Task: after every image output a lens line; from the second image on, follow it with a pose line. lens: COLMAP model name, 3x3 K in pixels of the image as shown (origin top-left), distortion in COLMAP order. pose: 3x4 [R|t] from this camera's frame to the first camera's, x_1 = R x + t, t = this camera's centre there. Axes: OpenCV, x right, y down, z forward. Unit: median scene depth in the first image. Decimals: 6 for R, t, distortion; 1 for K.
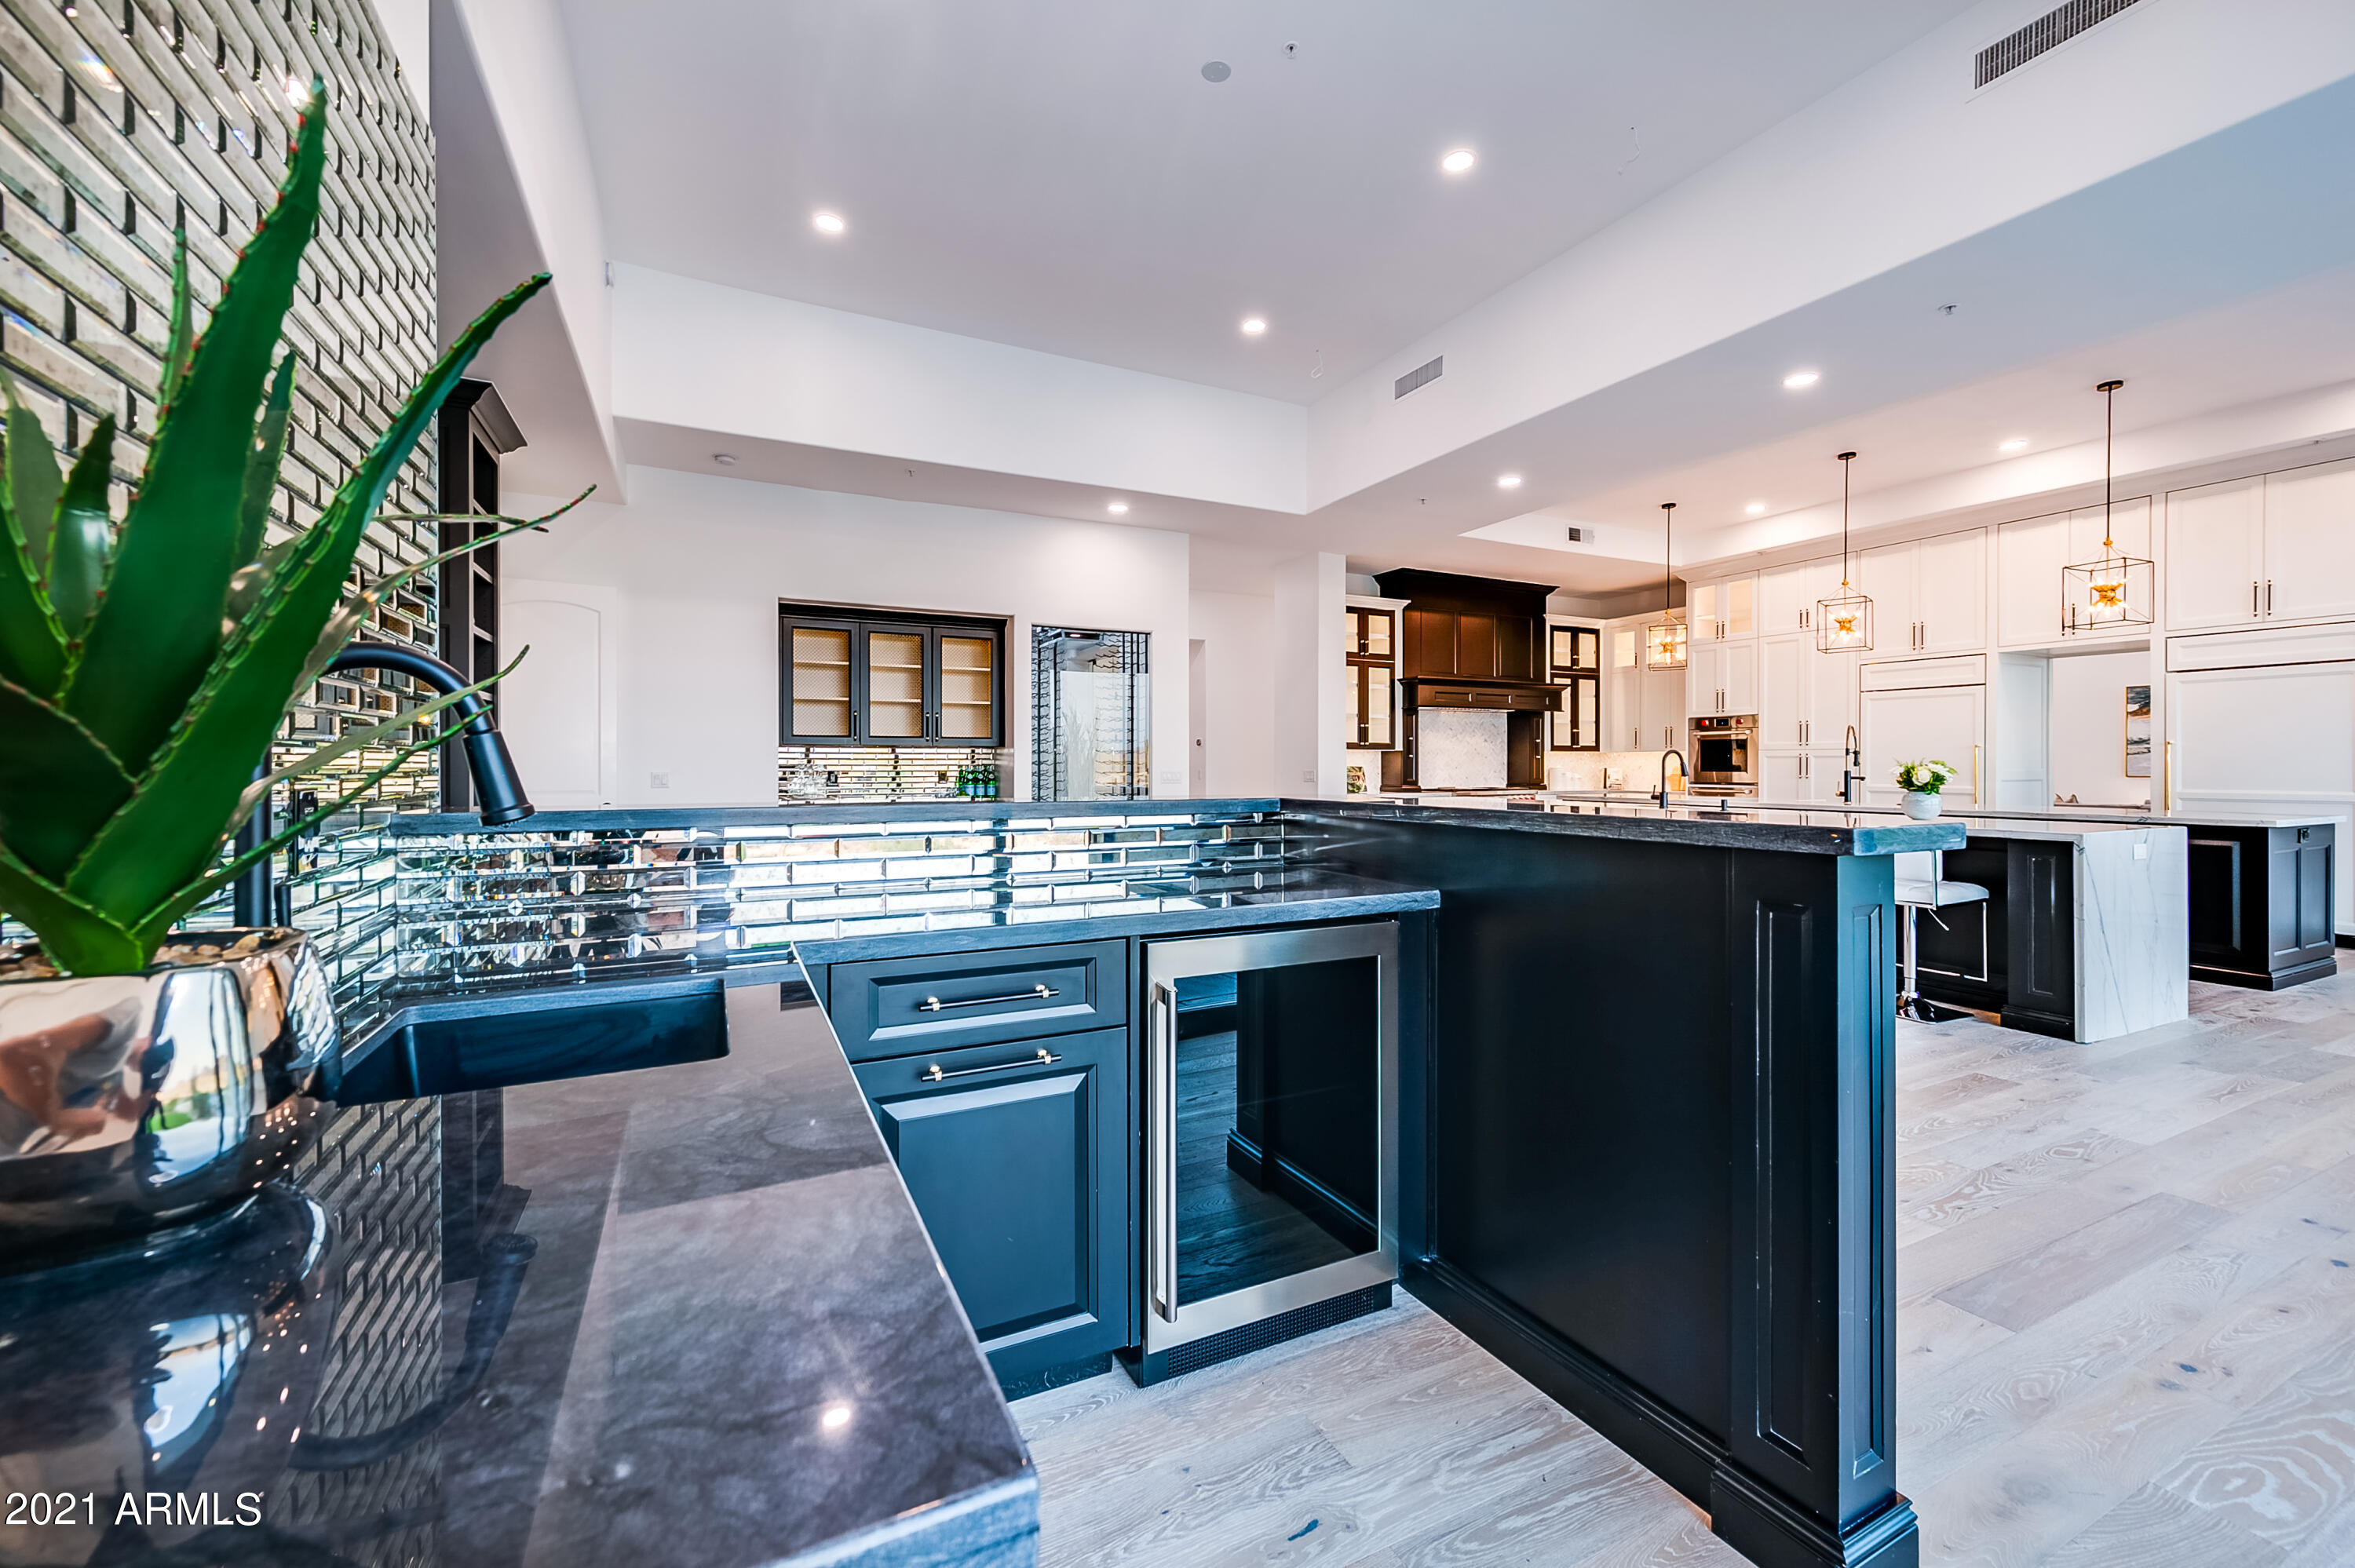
lens RADIAL K [[933.8, 0, 1173.8], [0, 933.8, 772.6], [0, 0, 1]] dist [0.002451, 0.000157]
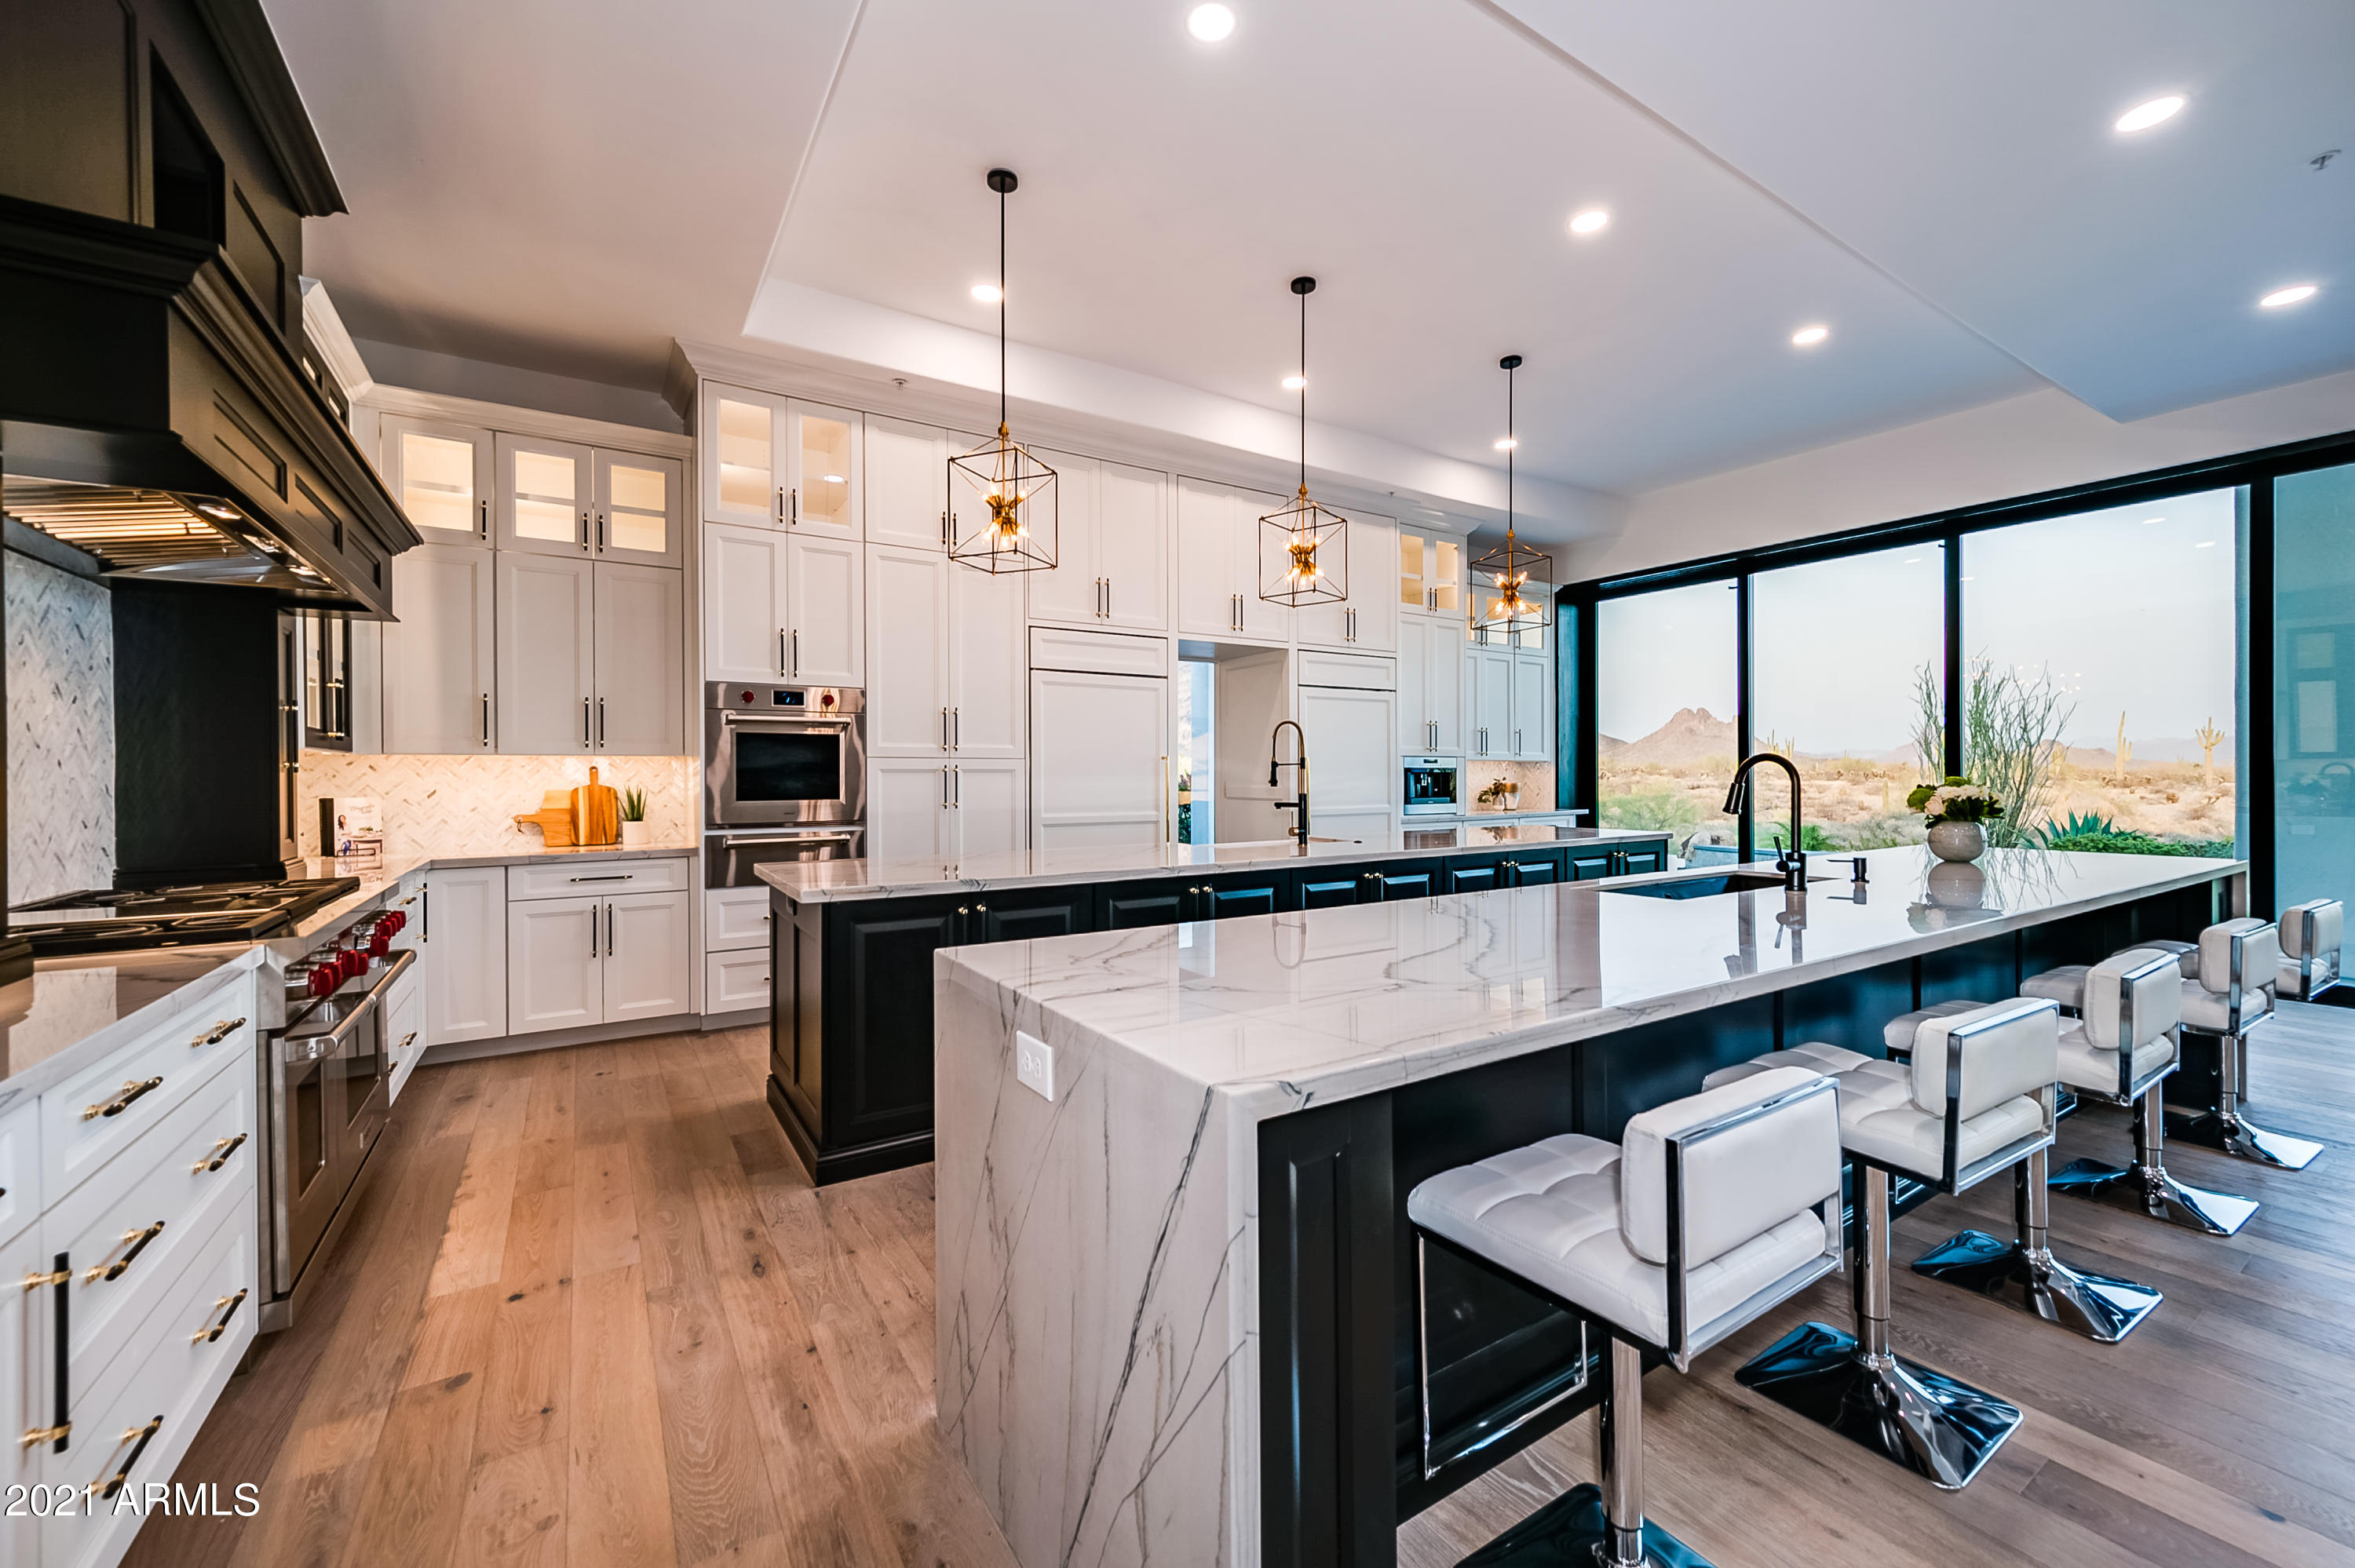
lens RADIAL K [[933.8, 0, 1173.8], [0, 933.8, 772.6], [0, 0, 1]] dist [0.002451, 0.000157]
pose [[-0.112953, 0.004518, 0.993590, 0.083806], [0.012816, 0.999913, -0.003089, -0.011108], [-0.993518, 0.012385, -0.113001, 0.838732]]
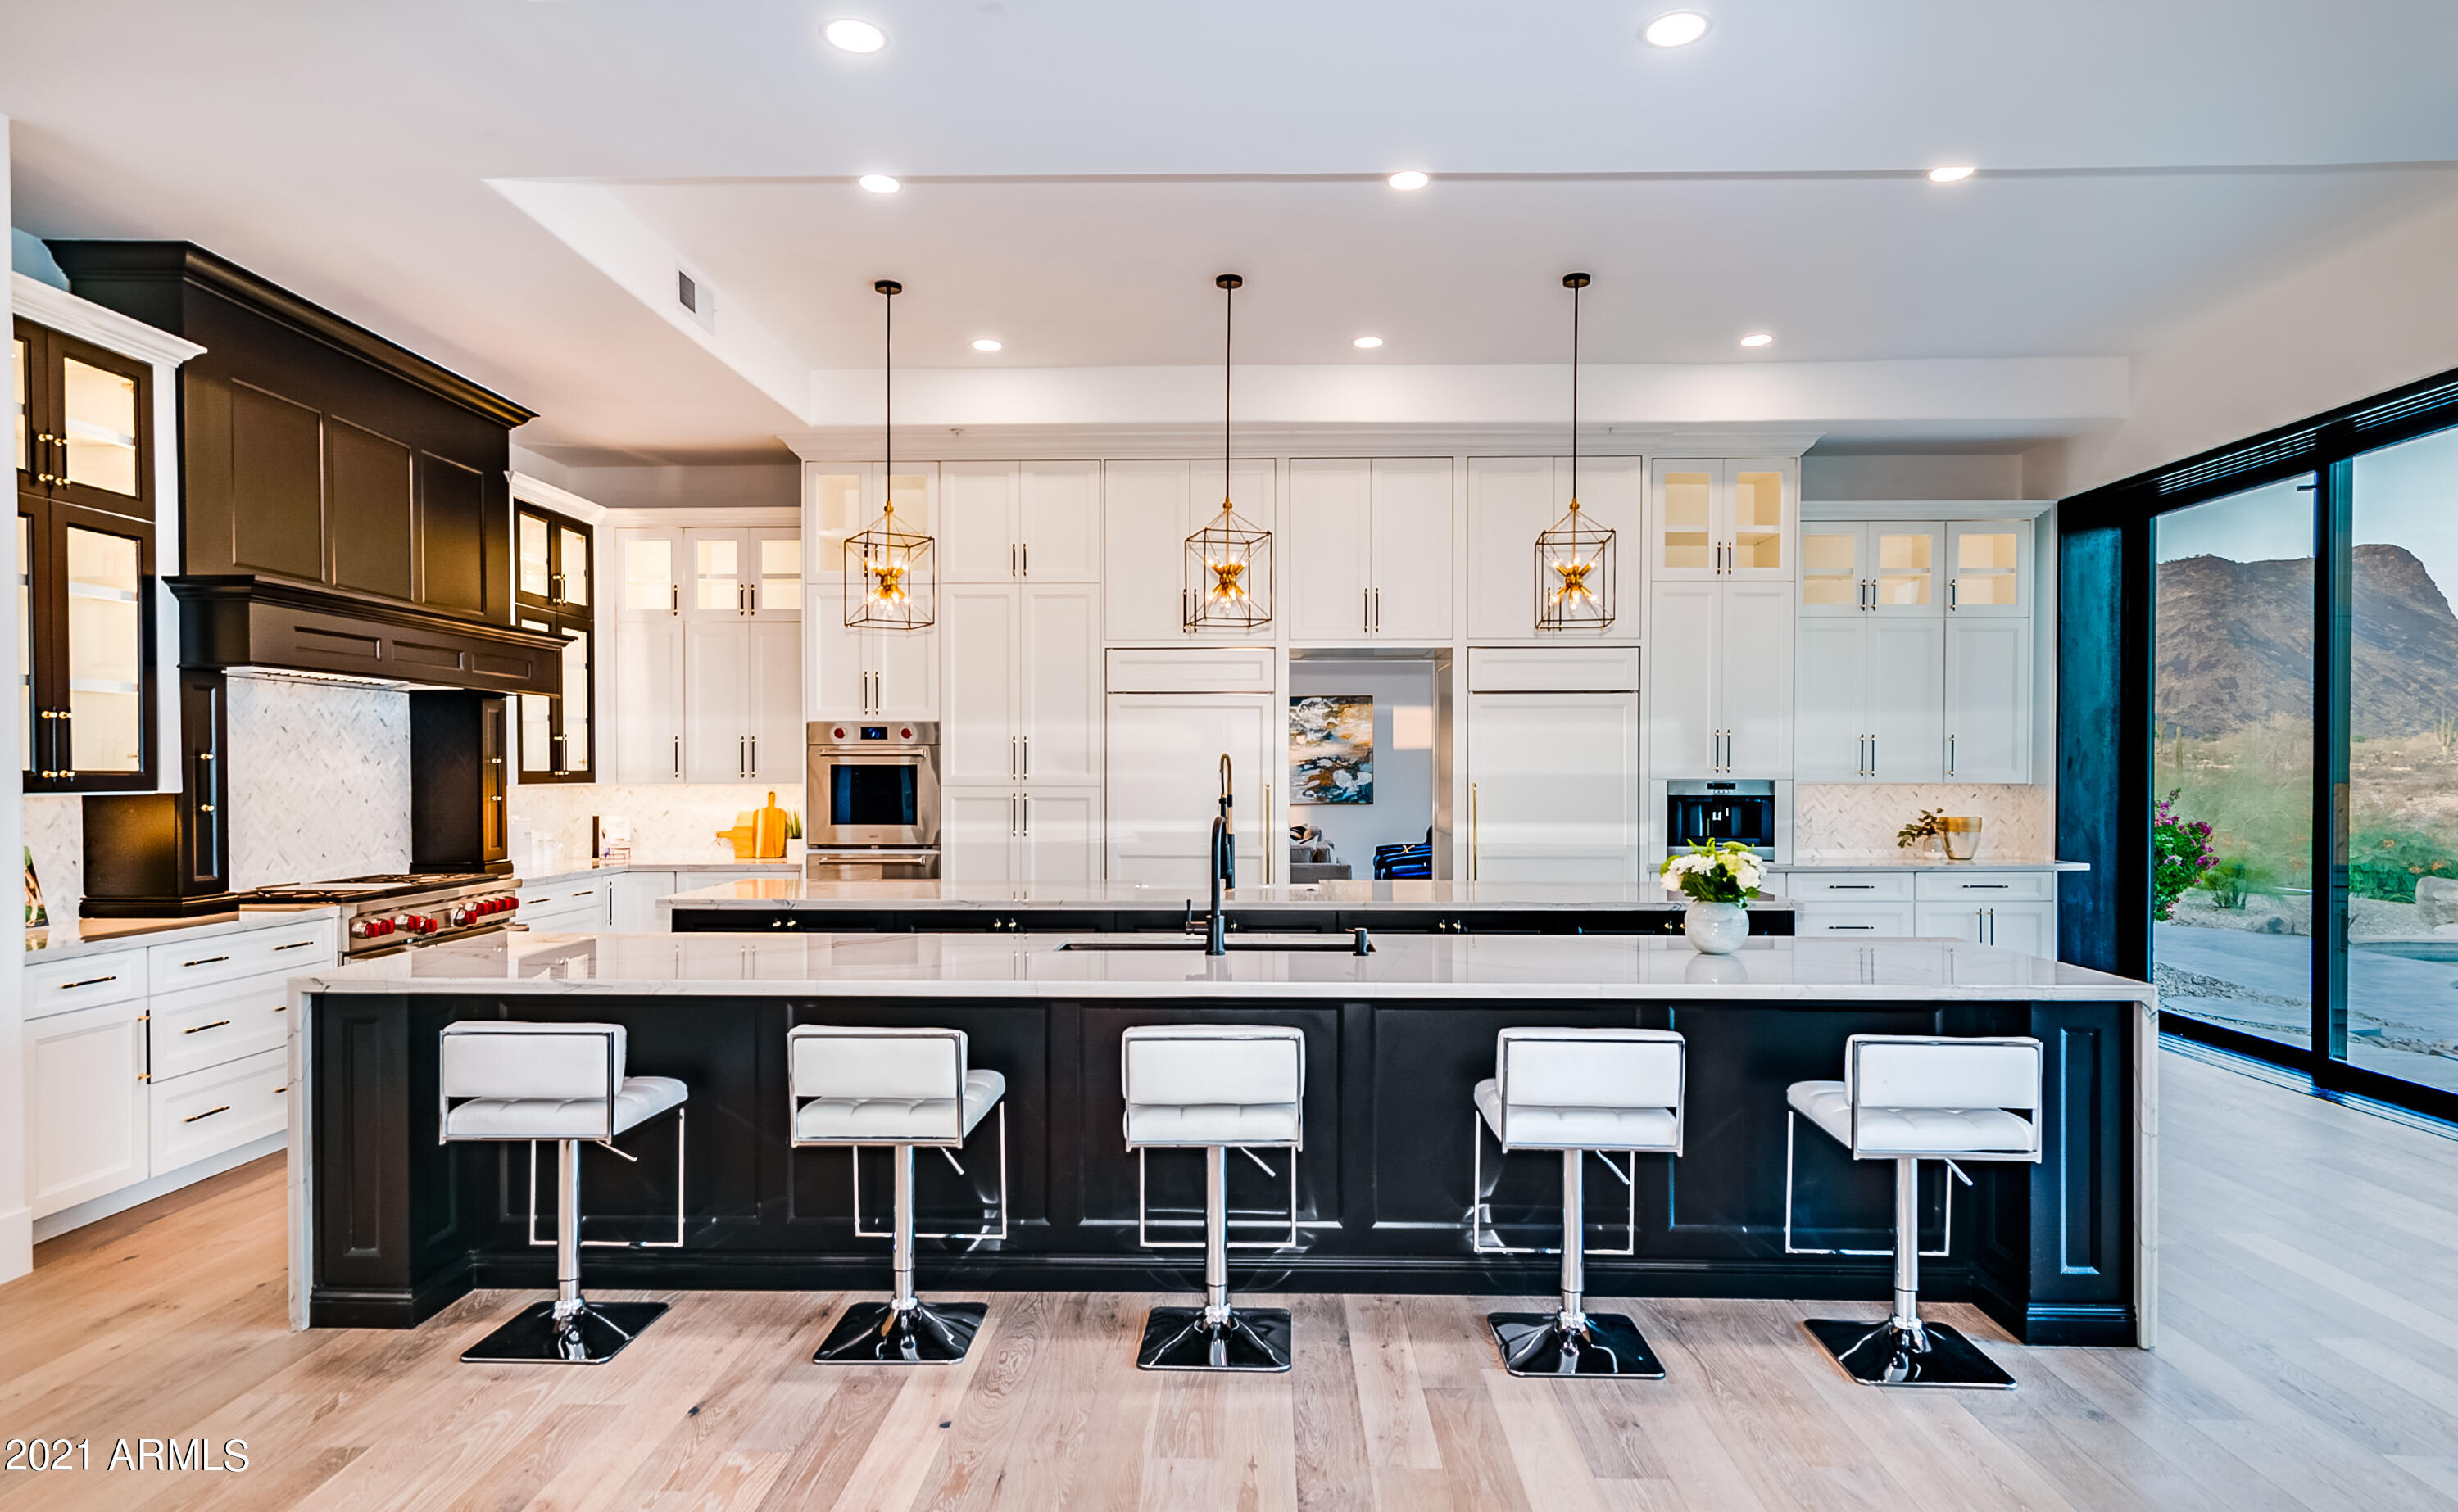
lens RADIAL K [[1371.6, 0, 1229.5], [0, 1371.6, 785.8], [0, 0, 1]] dist [0.003407, 0.000926]
pose [[0.463599, -0.009578, 0.885993, -0.016768], [0.006936, 0.999950, 0.007181, -0.027306], [-0.886018, 0.002817, 0.463643, 0.444112]]
